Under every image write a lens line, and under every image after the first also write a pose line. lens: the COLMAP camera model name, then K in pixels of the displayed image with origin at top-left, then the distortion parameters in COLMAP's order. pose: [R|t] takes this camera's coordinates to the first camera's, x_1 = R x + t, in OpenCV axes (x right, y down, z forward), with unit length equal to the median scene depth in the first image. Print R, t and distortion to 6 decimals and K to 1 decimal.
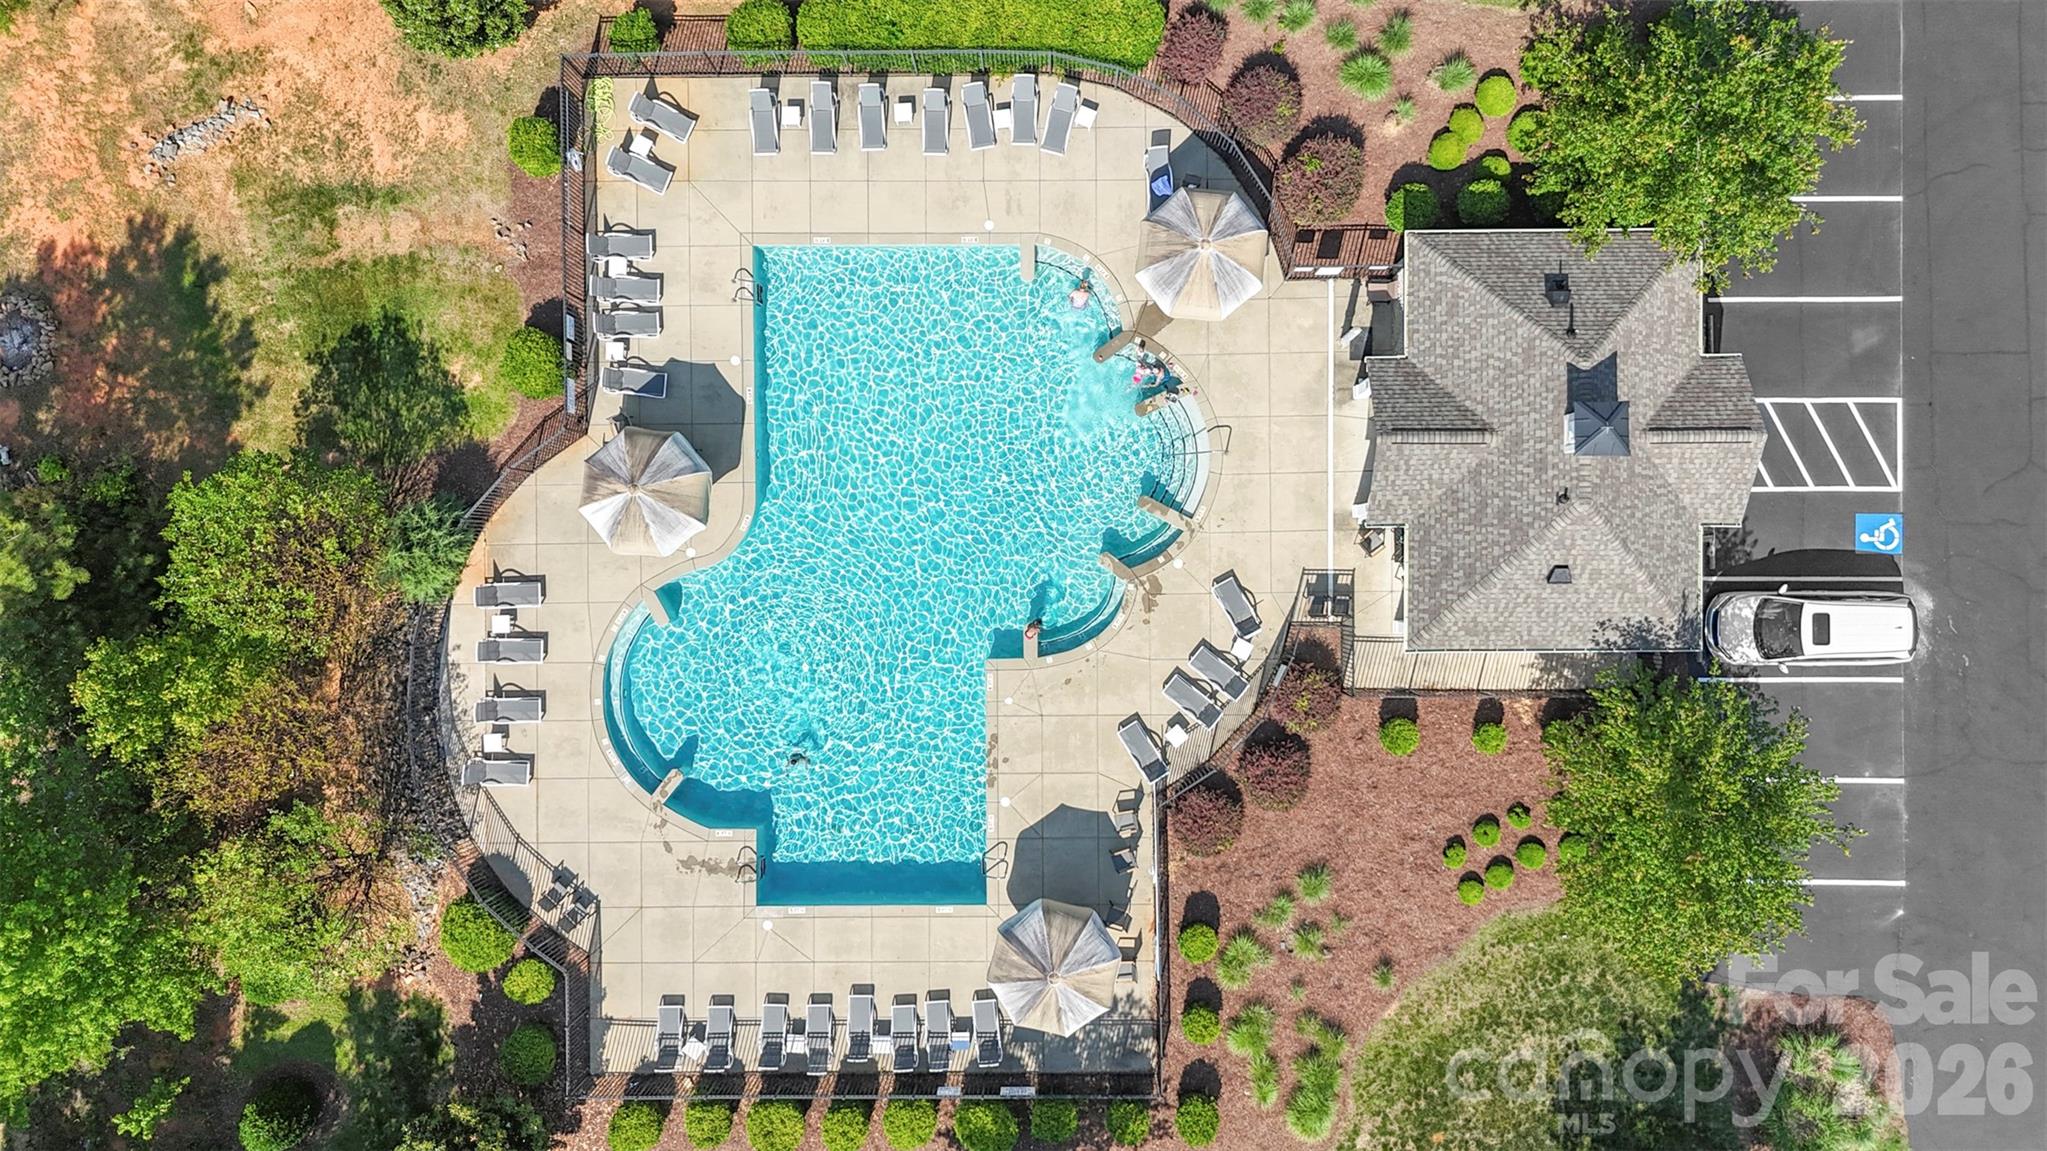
lens RADIAL K [[1526.3, 0, 1028.0], [0, 1526.3, 581.3], [0, 0, 1]] dist [0.068663, -0.053153]
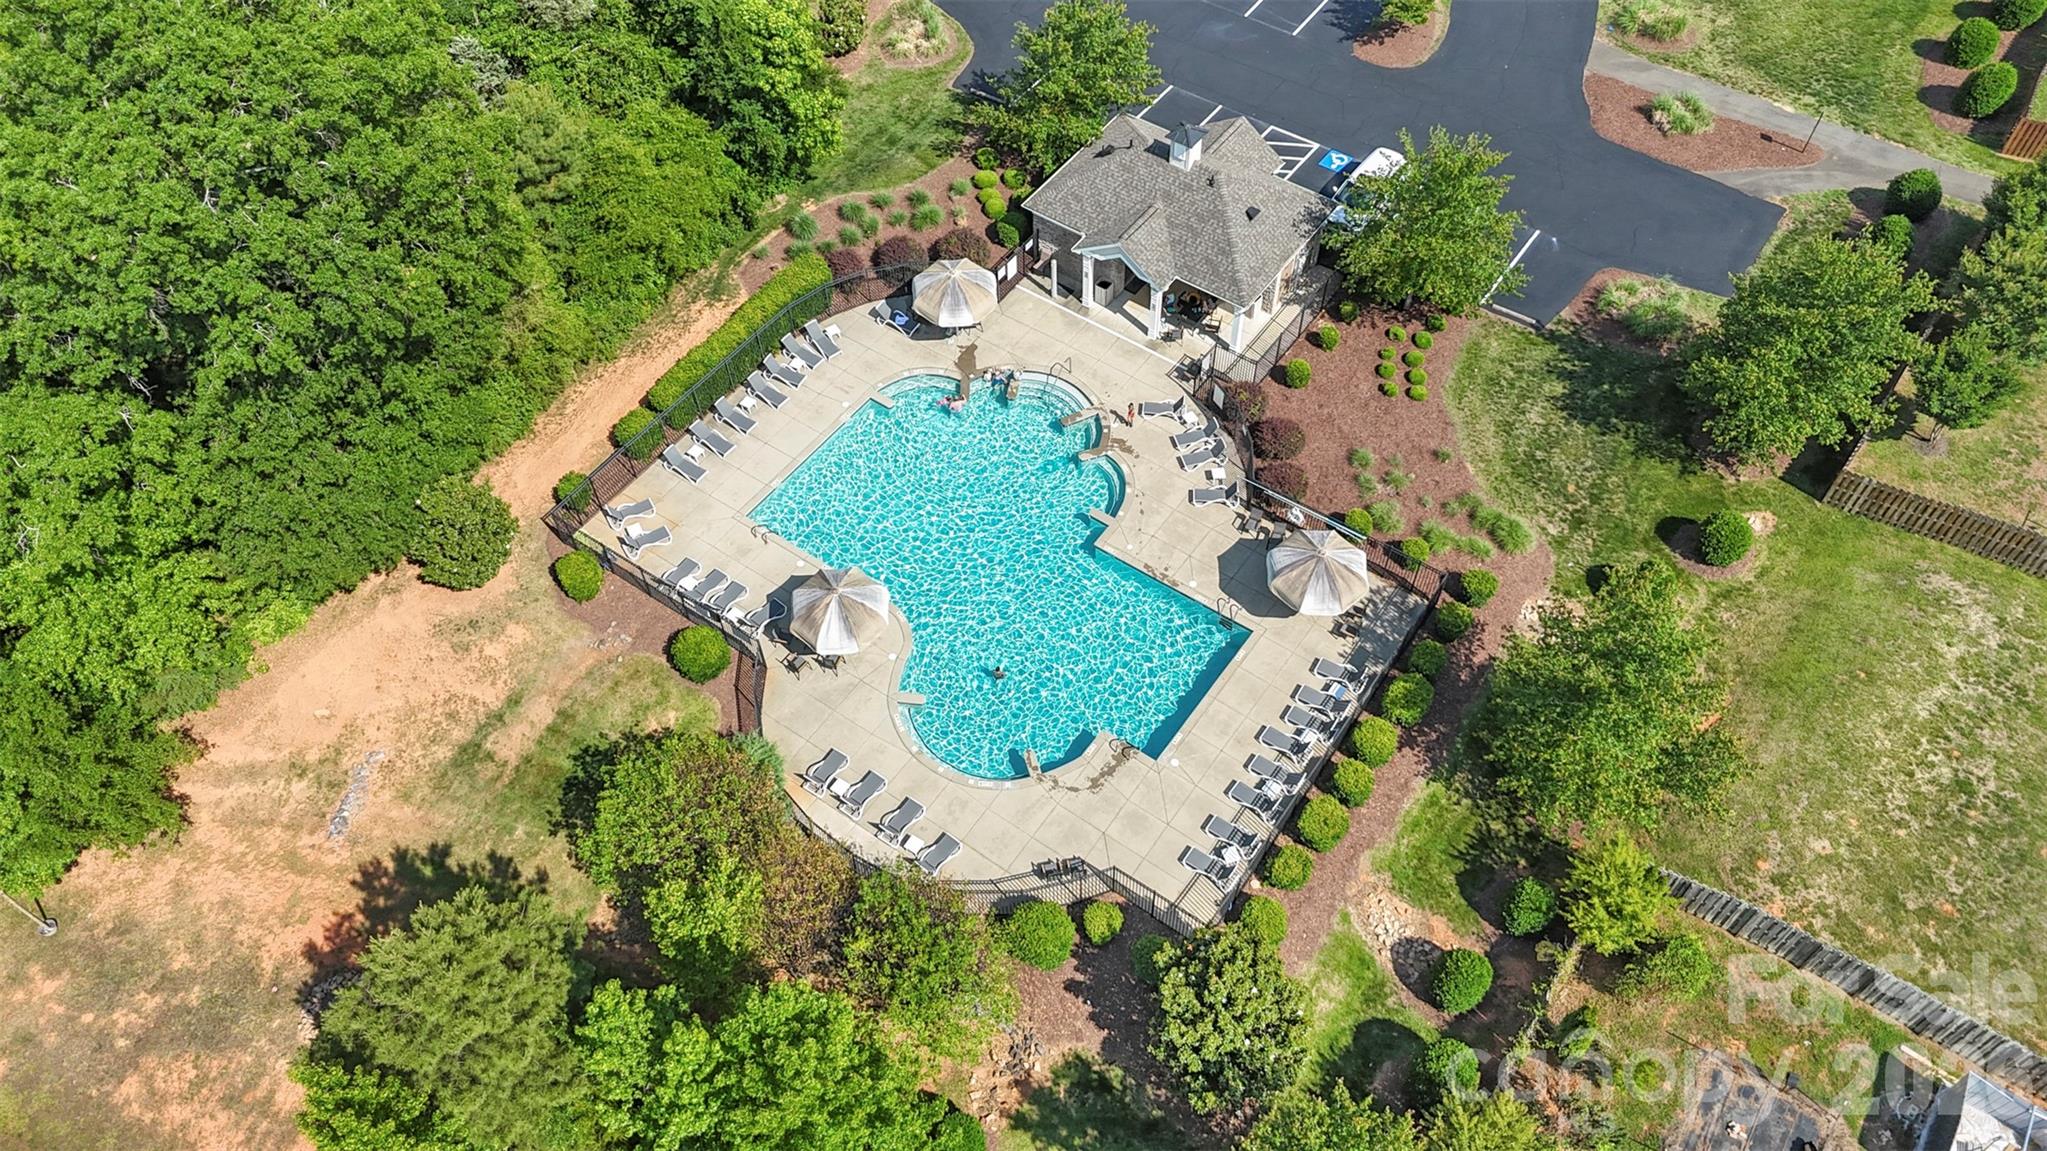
lens RADIAL K [[1526.3, 0, 1028.0], [0, 1526.3, 581.3], [0, 0, 1]] dist [0.068663, -0.053153]
pose [[0.583701, -0.646872, 0.490765, -0.730066], [0.811932, 0.459276, -0.360322, 0.495504], [0.007686, 0.608788, 0.793296, -0.031239]]
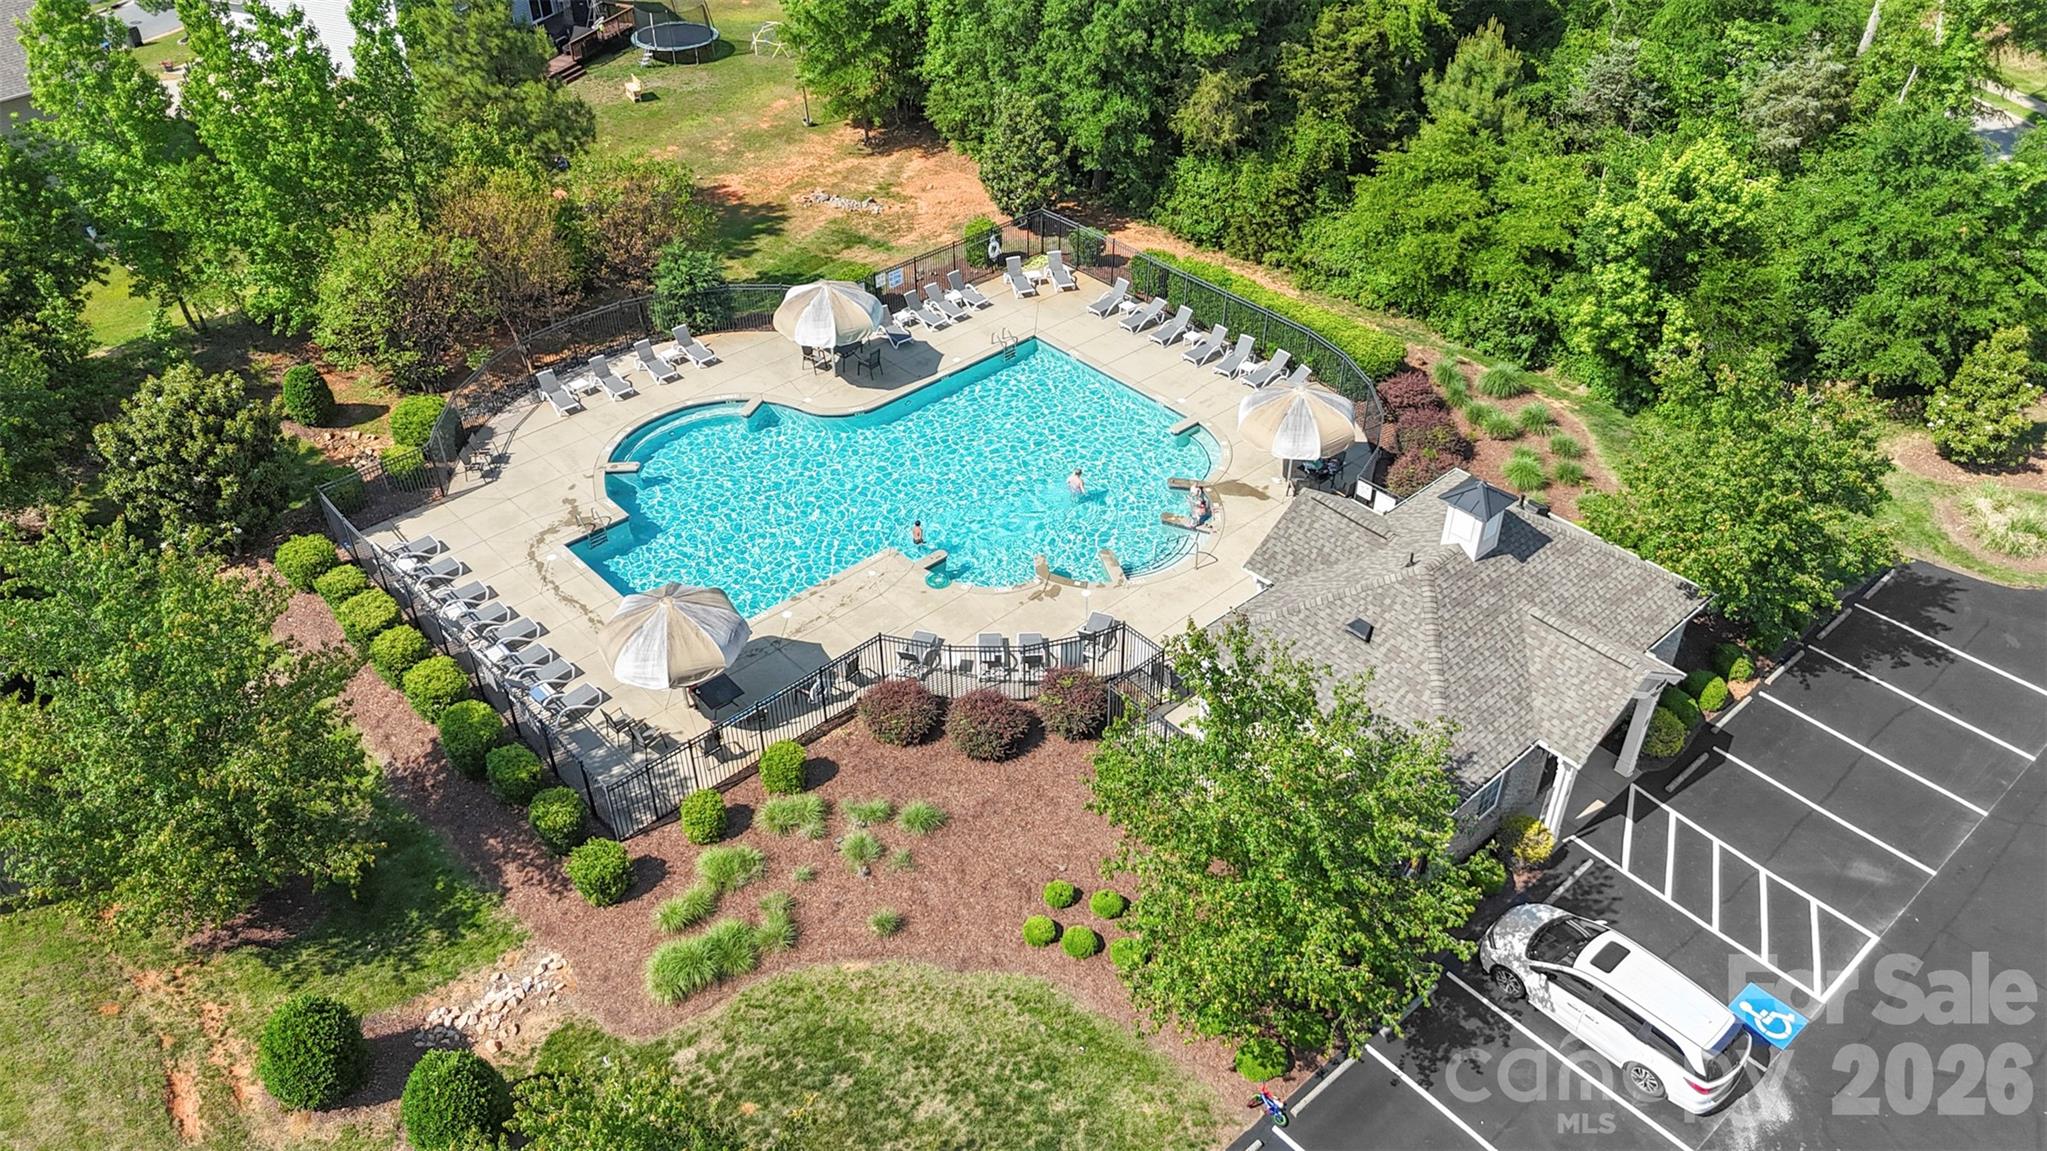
lens RADIAL K [[1526.3, 0, 1028.0], [0, 1526.3, 581.3], [0, 0, 1]] dist [0.068663, -0.053153]
pose [[0.668580, 0.468363, -0.577613, 0.638497], [-0.743544, 0.408549, -0.529367, 0.535755], [-0.011953, 0.783405, 0.621396, 0.376661]]
